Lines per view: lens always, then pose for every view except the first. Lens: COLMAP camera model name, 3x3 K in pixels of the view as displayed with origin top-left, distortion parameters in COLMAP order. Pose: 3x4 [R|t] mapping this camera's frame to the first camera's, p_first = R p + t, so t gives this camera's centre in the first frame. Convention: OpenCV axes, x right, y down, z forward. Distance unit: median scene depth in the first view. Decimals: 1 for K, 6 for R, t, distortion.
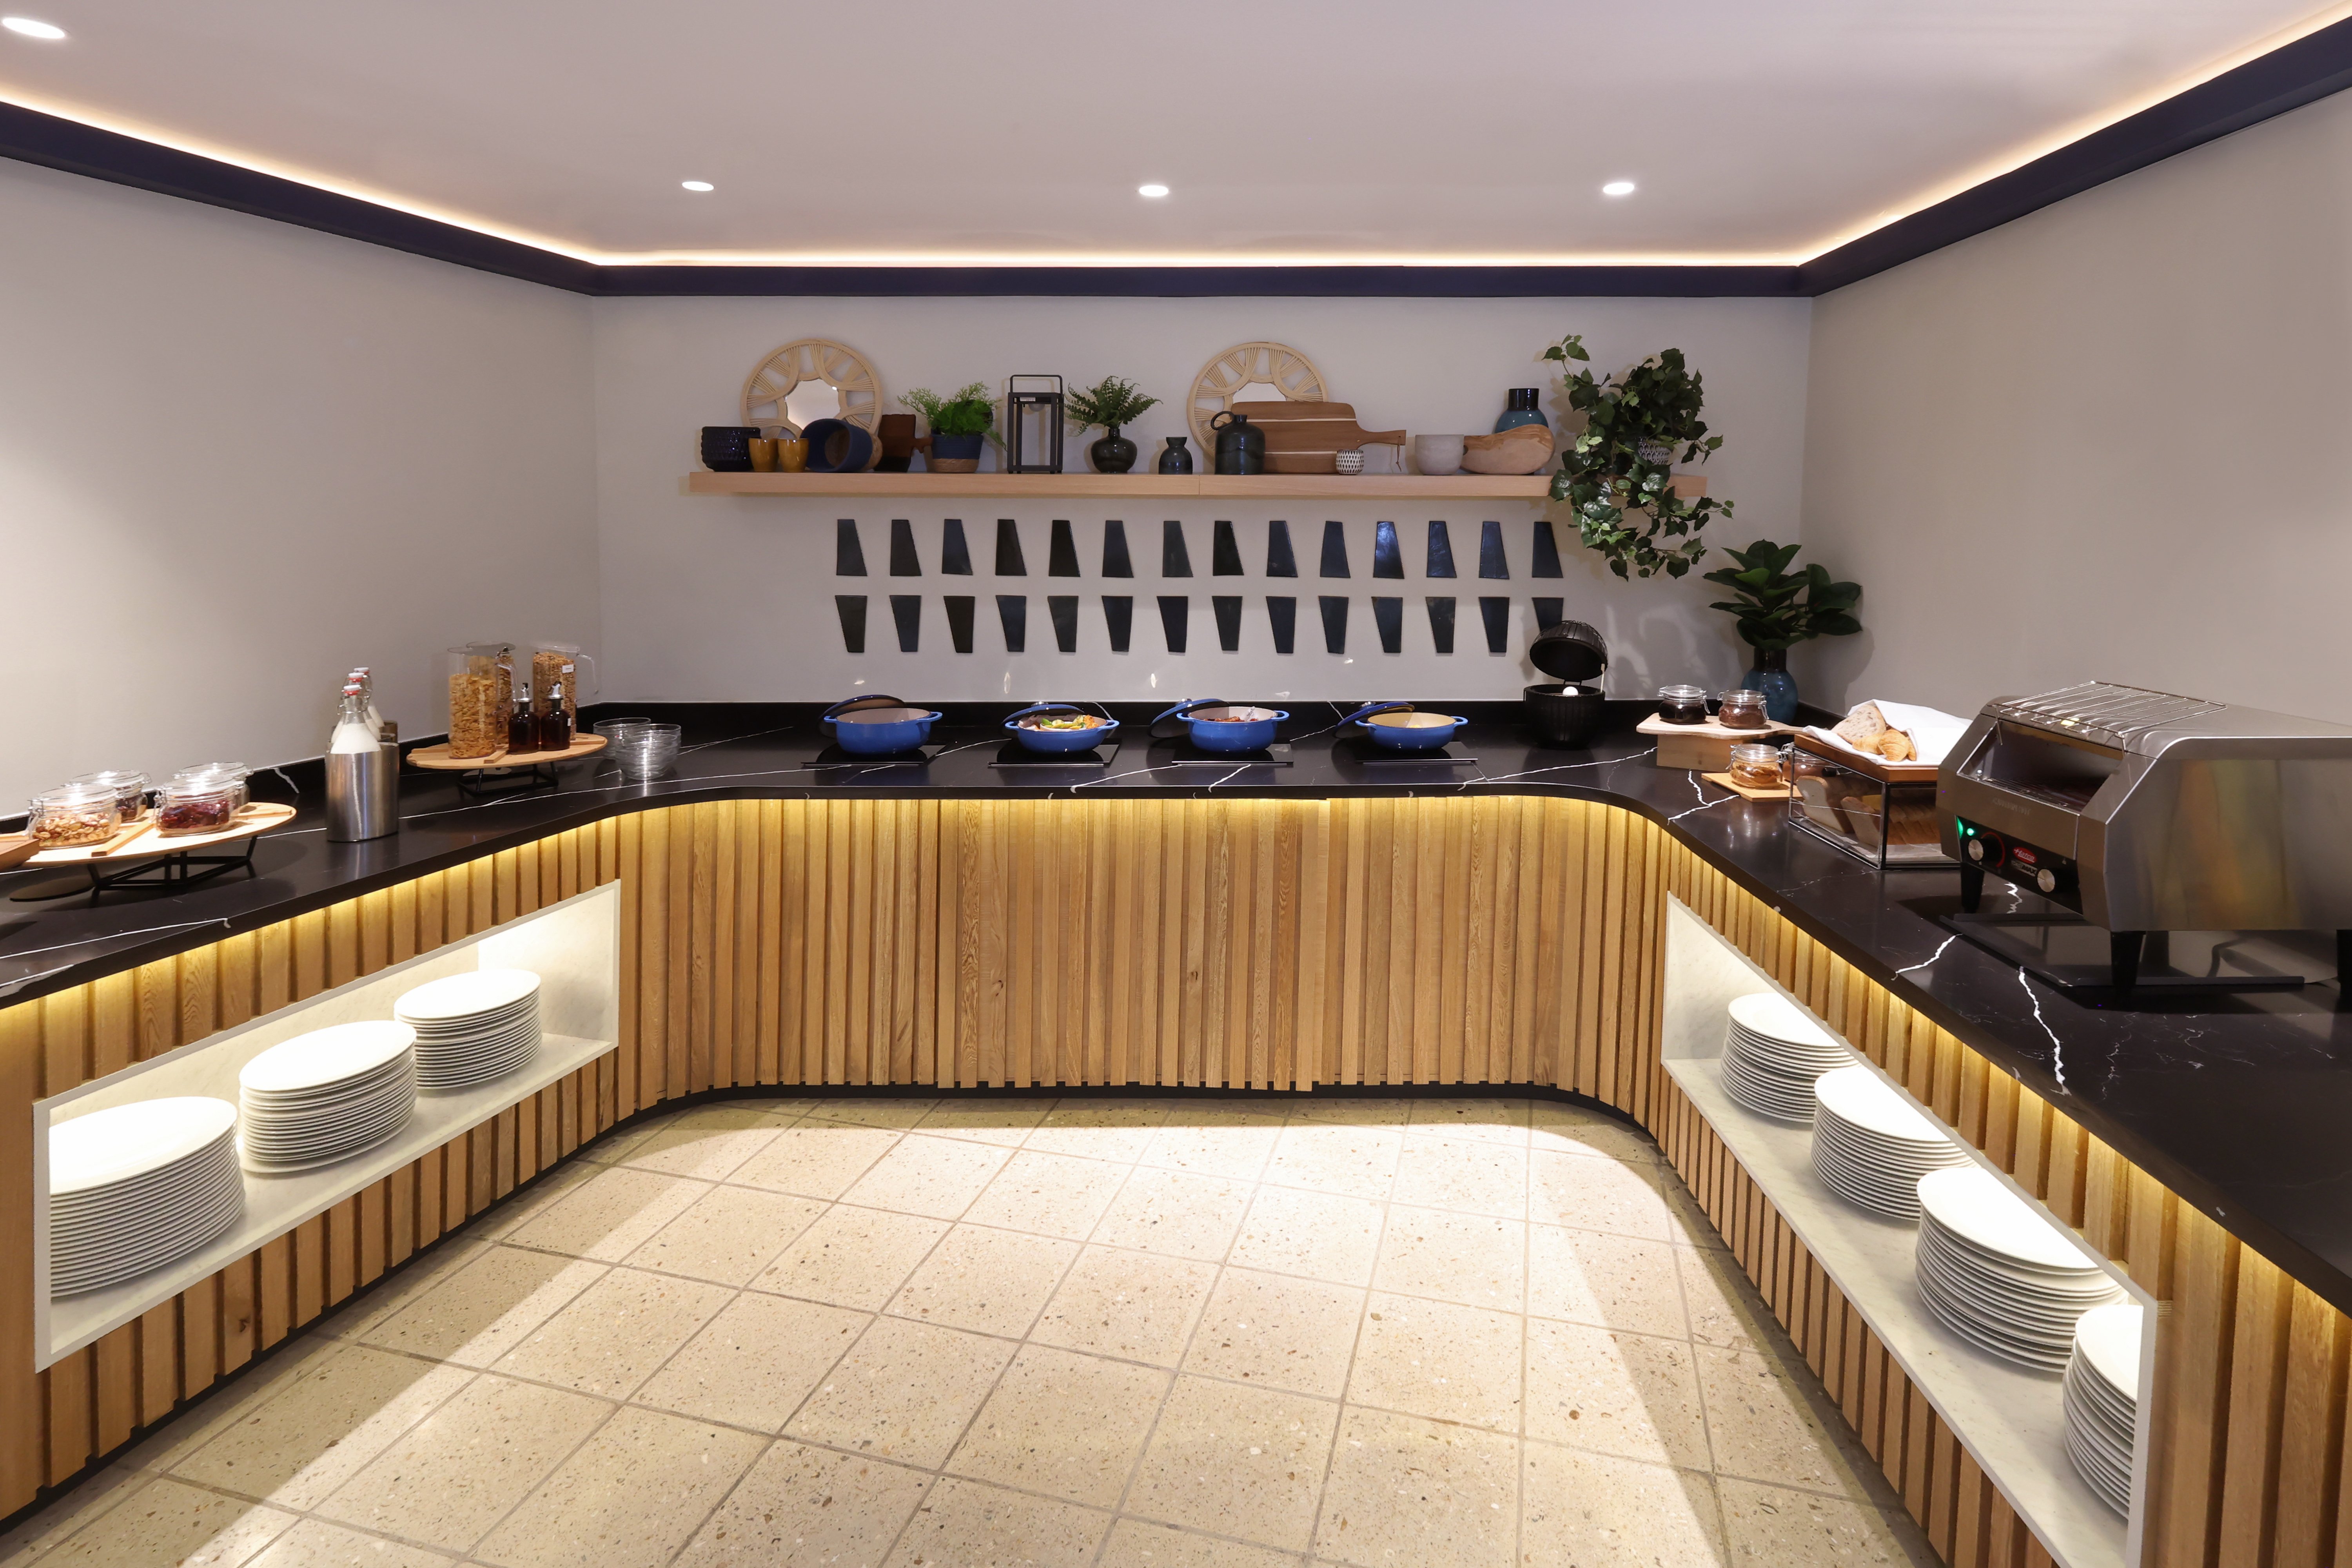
lens RADIAL K [[1110.8, 0, 1180.0], [0, 1110.8, 623.8], [0, 0, 1]] dist [-0.001586, -0.000035]
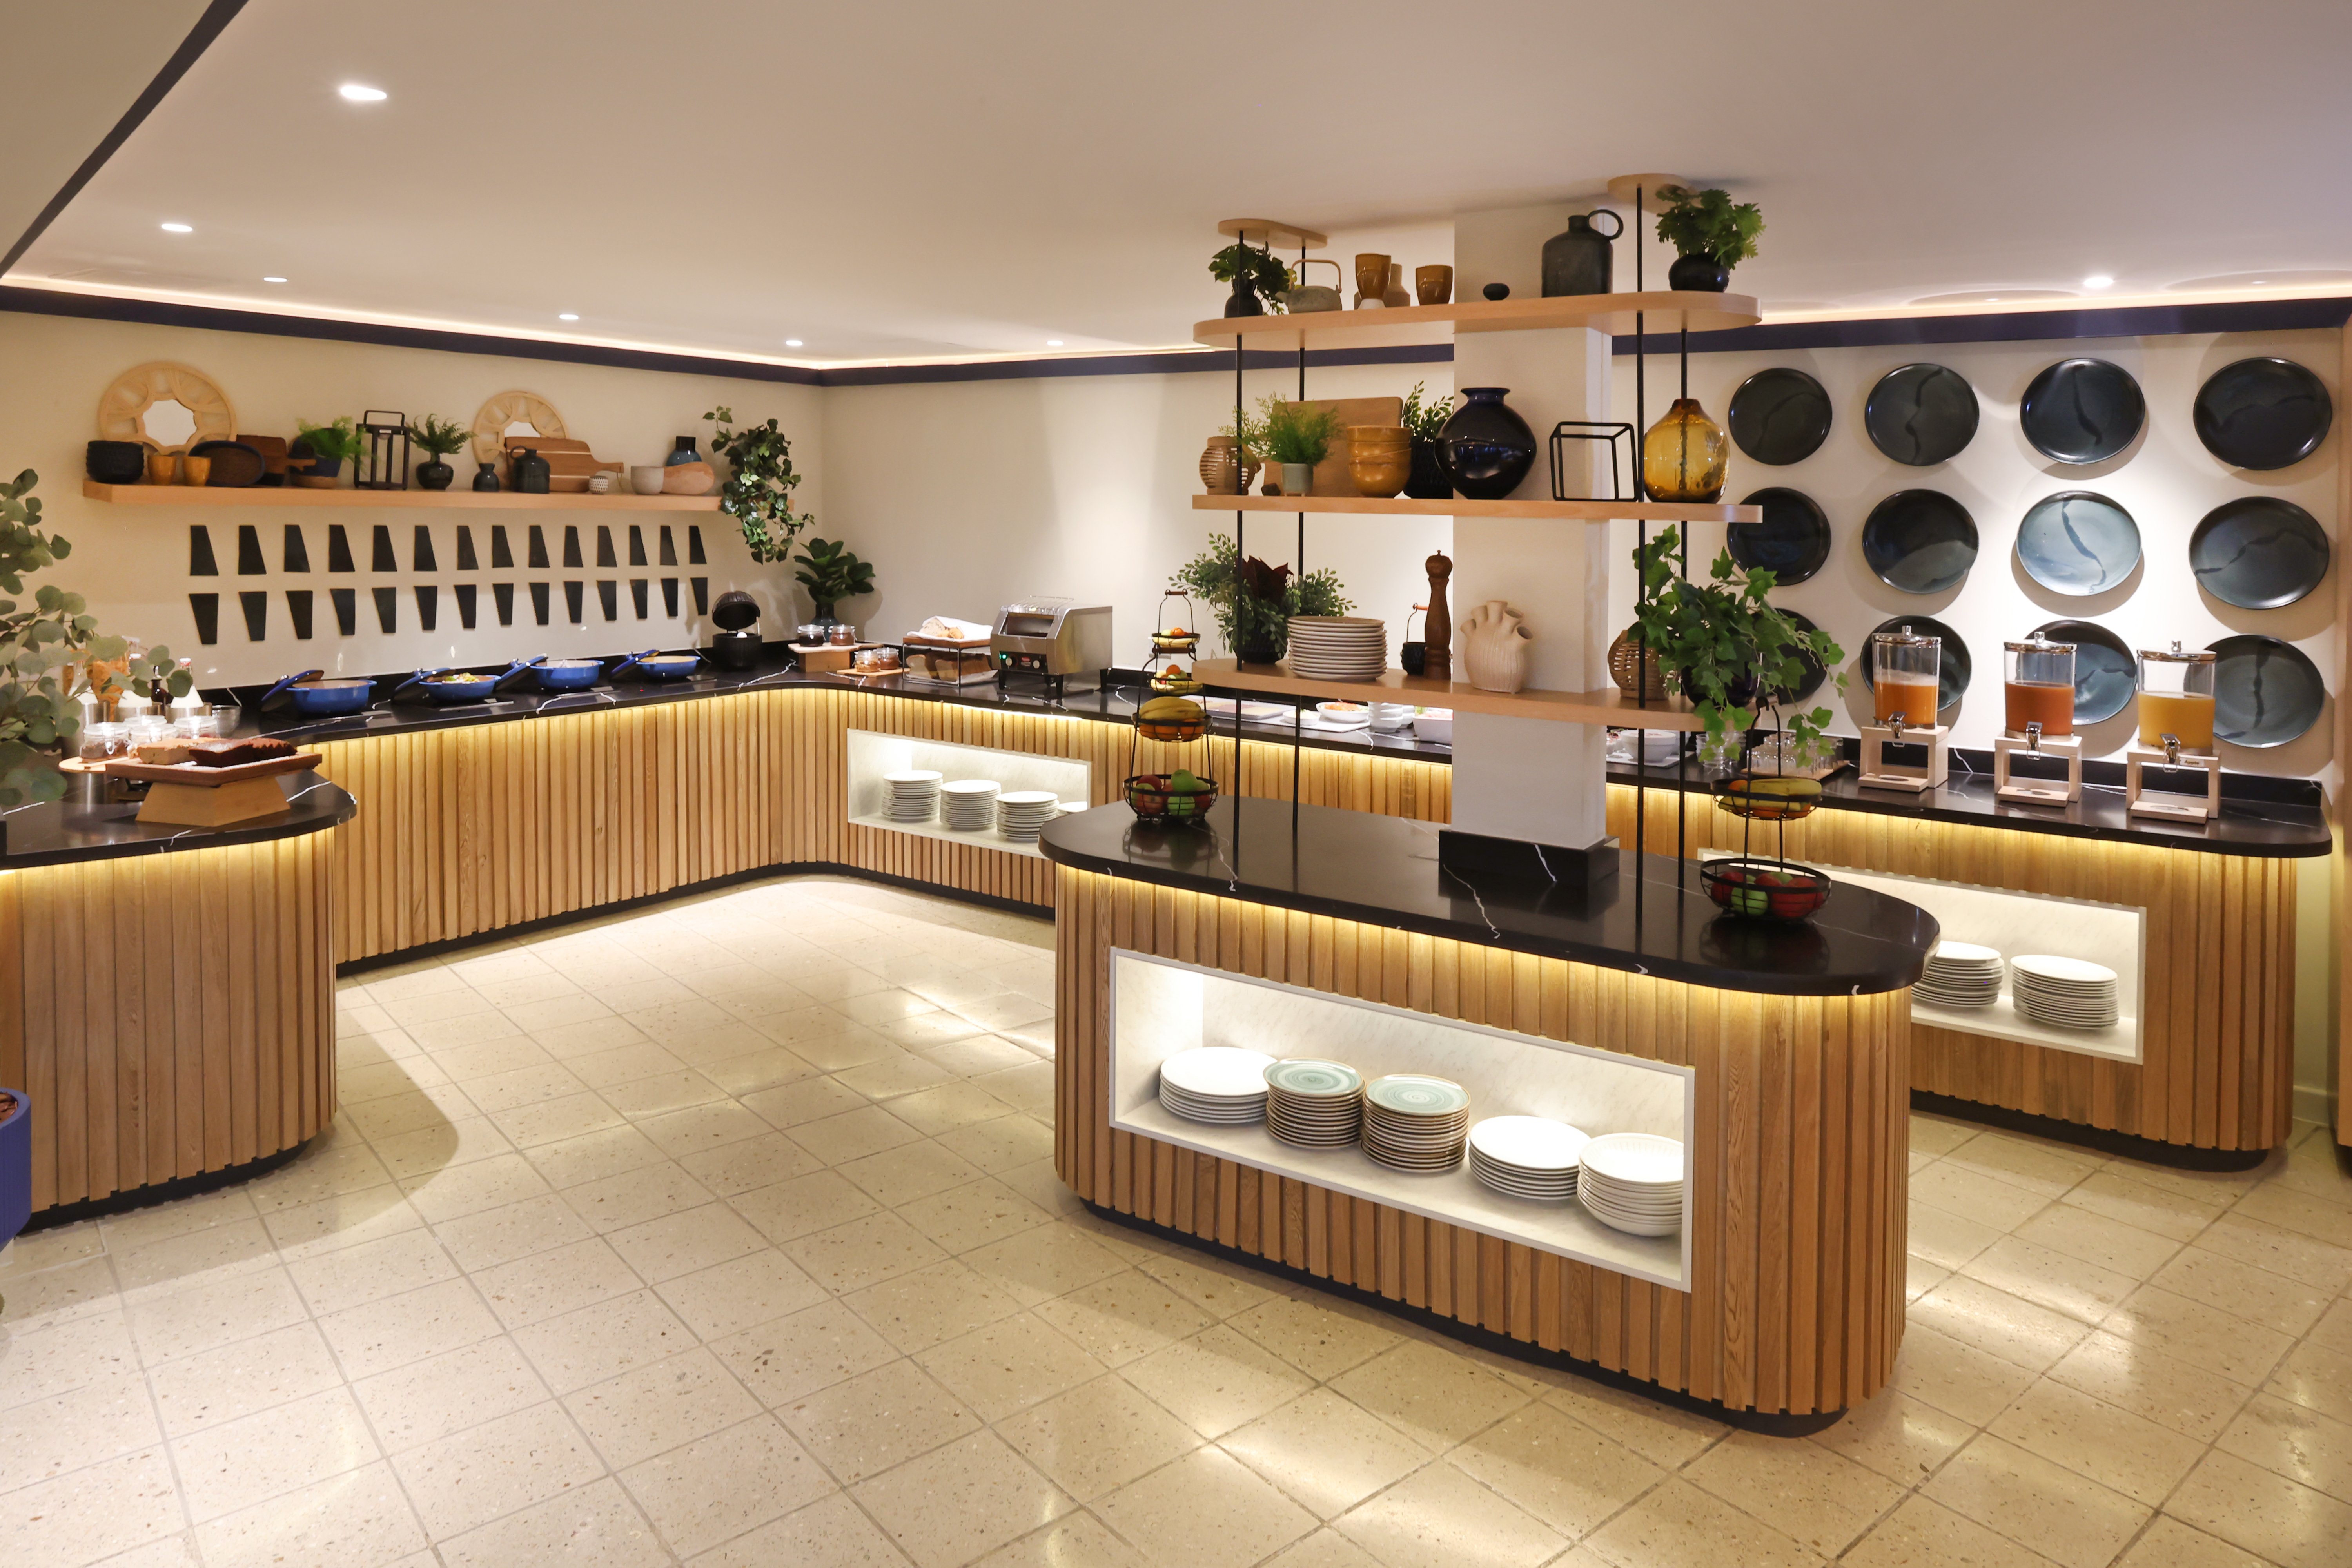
lens RADIAL K [[1513.3, 0, 1176.0], [0, 1513.3, 784.0], [0, 0, 1]] dist [-0.000017, 0.000433]
pose [[0.558041, -0.141278, 0.817698, -1.061708], [0.058419, 0.989644, 0.131118, 0.023033], [-0.827754, -0.025400, 0.560515, -0.705607]]
